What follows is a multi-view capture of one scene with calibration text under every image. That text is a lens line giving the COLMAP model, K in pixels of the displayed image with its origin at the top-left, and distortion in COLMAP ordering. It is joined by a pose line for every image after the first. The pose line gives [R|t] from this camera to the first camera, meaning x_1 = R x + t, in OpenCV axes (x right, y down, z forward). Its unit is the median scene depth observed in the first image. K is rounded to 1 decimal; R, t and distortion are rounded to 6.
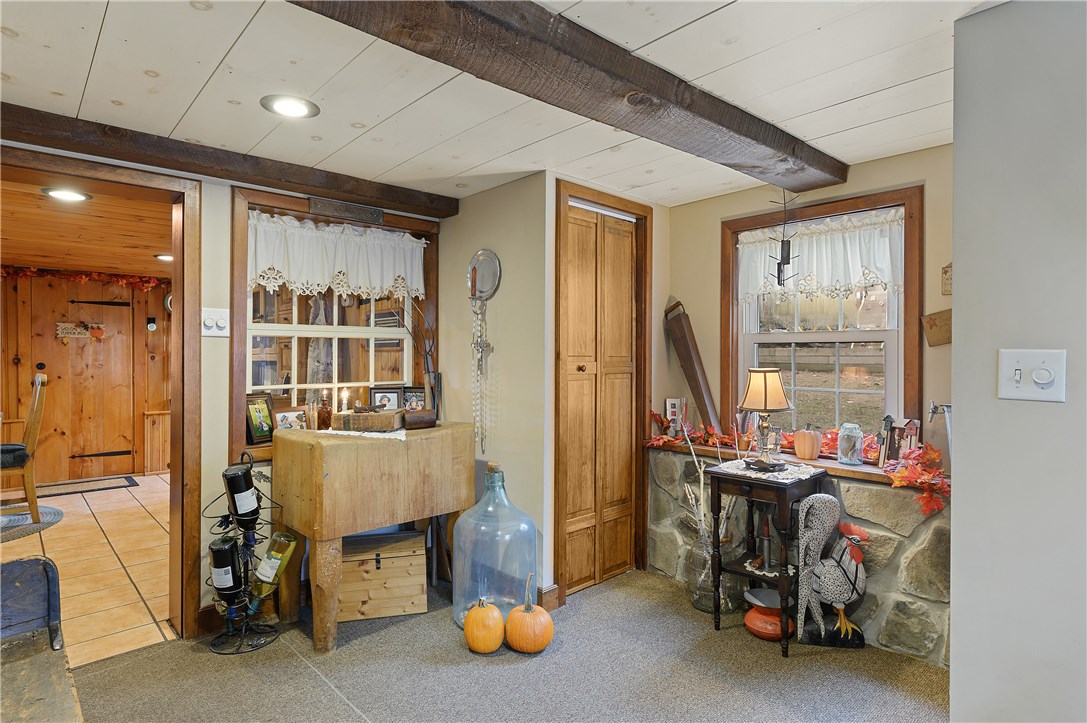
lens RADIAL K [[594.5, 0, 543.5], [0, 594.5, 361.5], [0, 0, 1]] dist [0.004238, 0.001090]
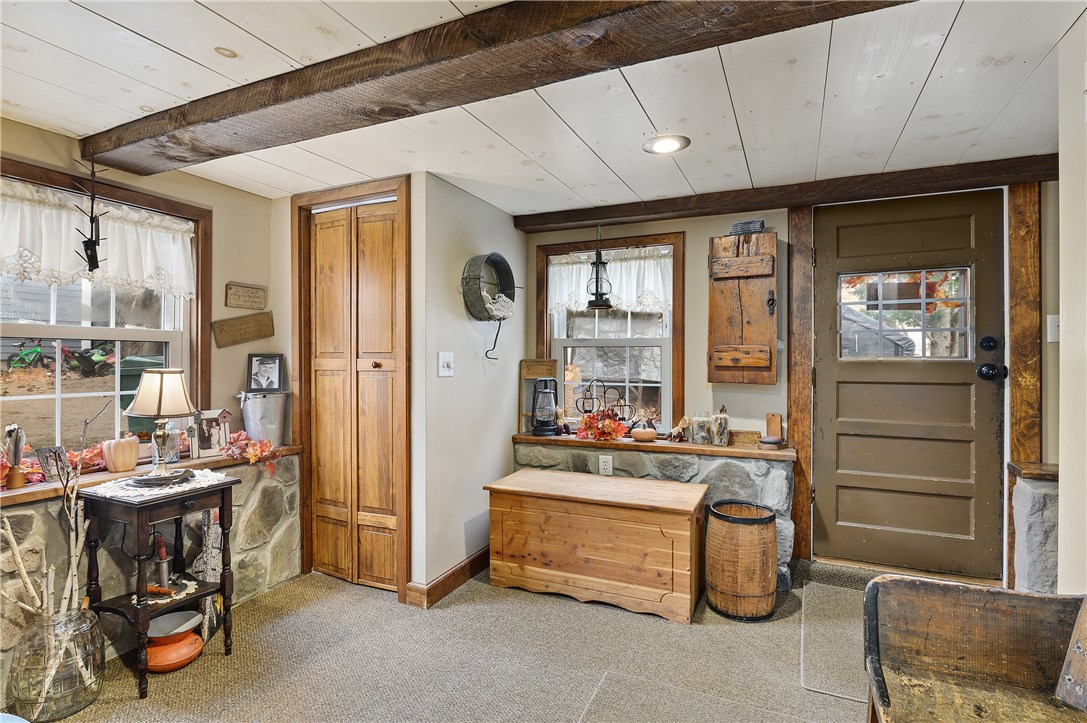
lens RADIAL K [[541.0, 0, 543.5], [0, 541.0, 361.5], [0, 0, 1]] dist [-0.000192, 0.000009]
pose [[-0.397451, -0.002020, 0.917621, -0.631923], [0.011506, 0.999908, 0.007185, 0.001745], [-0.917551, 0.013414, -0.397392, 0.858271]]
